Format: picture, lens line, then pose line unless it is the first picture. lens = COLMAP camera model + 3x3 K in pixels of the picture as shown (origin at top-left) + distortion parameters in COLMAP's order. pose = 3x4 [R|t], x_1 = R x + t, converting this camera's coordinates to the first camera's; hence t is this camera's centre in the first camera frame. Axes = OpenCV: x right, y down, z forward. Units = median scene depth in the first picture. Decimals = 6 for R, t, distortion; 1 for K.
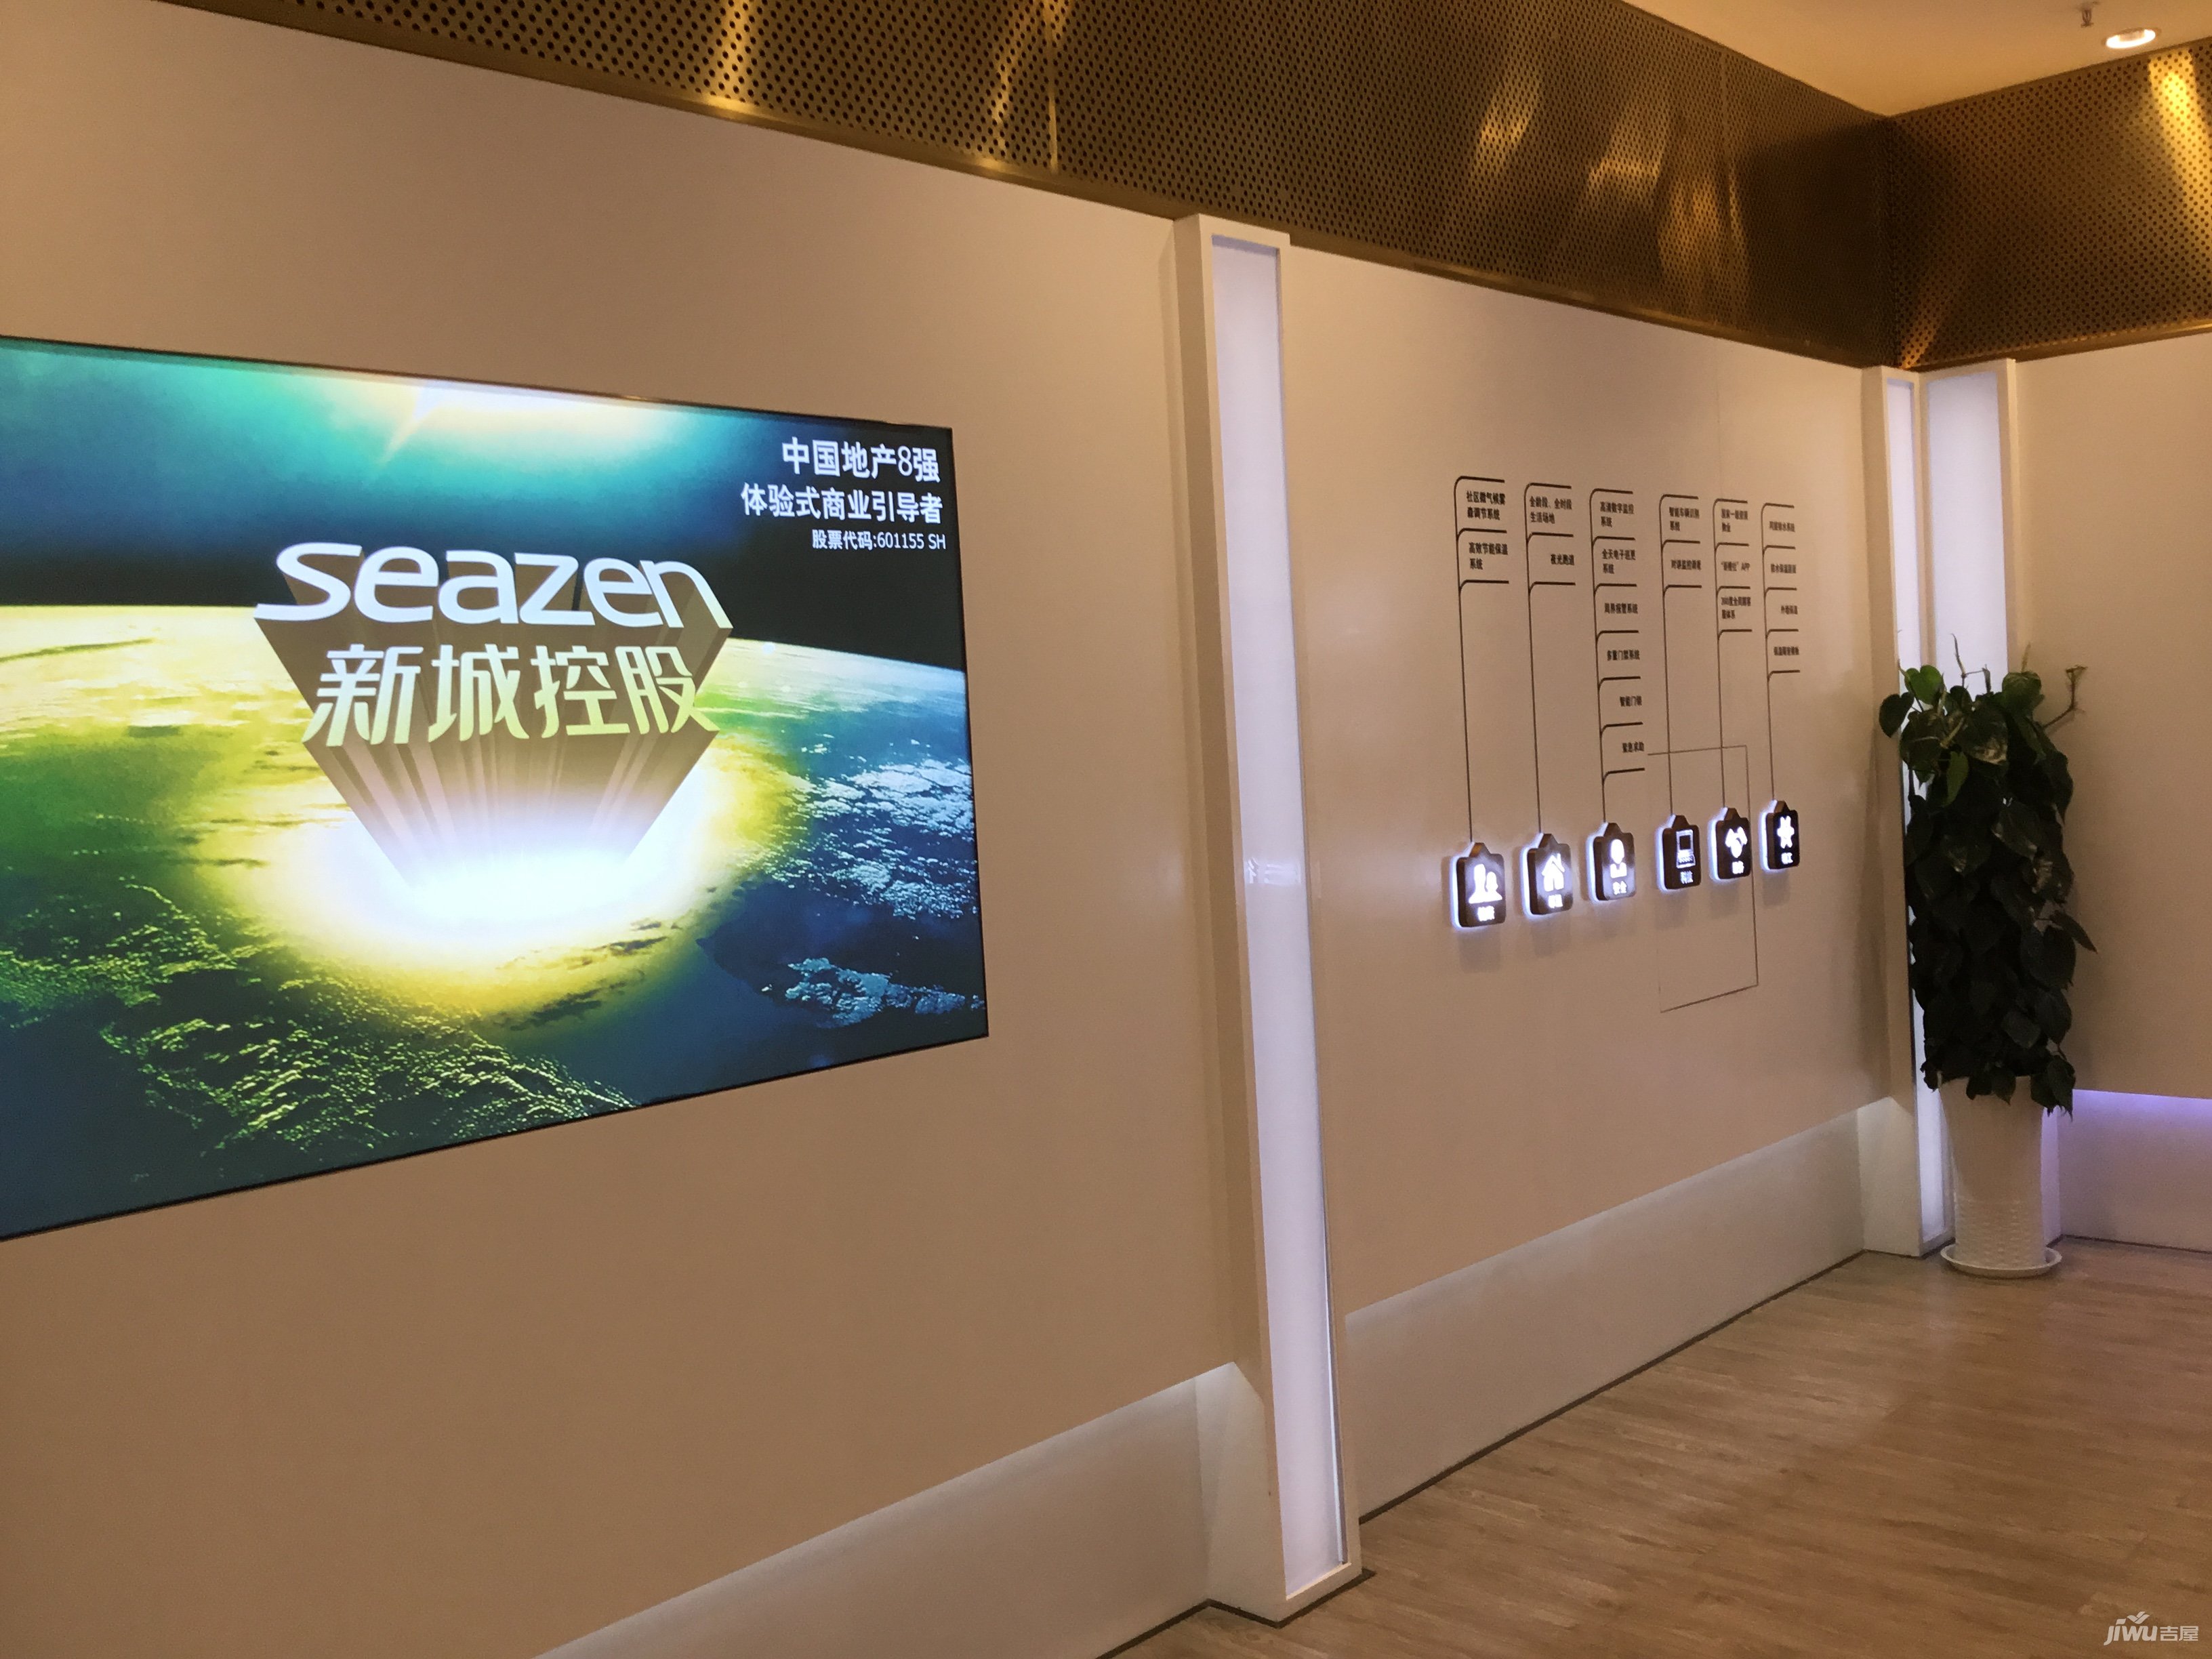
lens RADIAL K [[2124.7, 0, 1106.0], [0, 2124.7, 829.5], [0, 0, 1]] dist [0.130718, -0.211417]
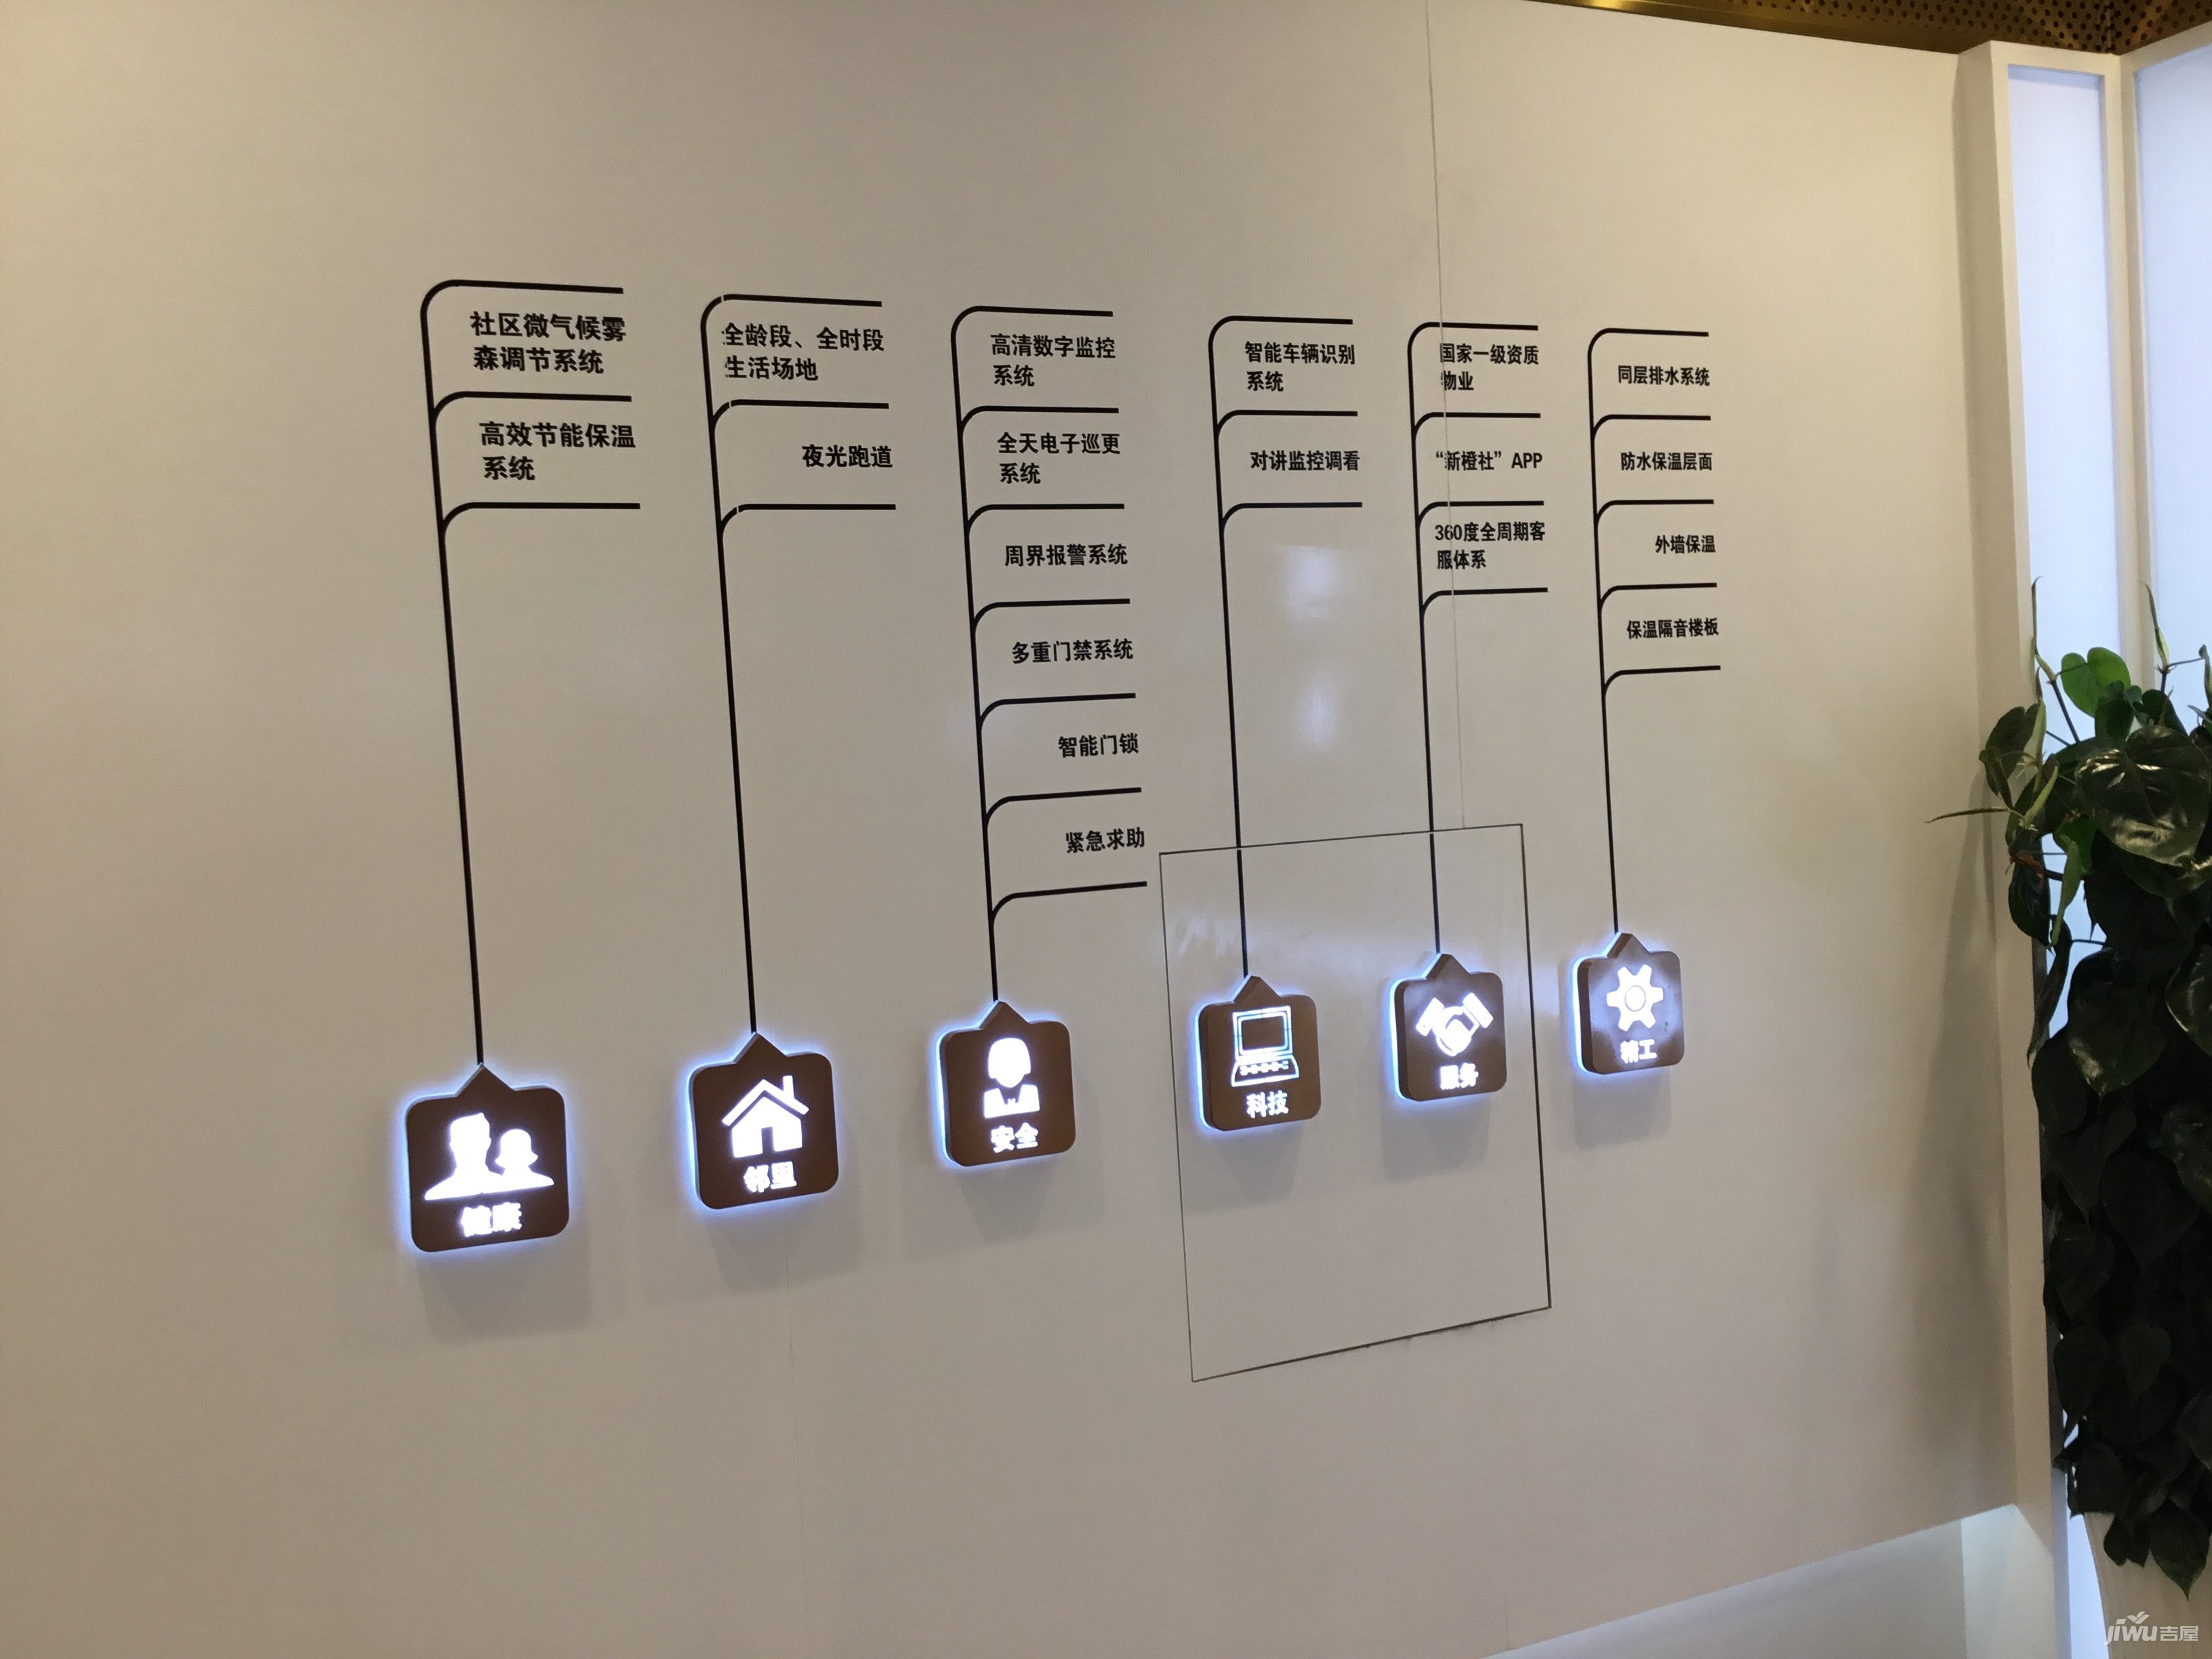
lens RADIAL K [[2124.7, 0, 1106.0], [0, 2124.7, 829.5], [0, 0, 1]] dist [0.130718, -0.211417]
pose [[0.928115, 0.018639, -0.371828, 0.432228], [-0.011595, 0.999709, 0.021170, -0.051898], [0.372114, -0.015337, 0.928060, 0.559361]]
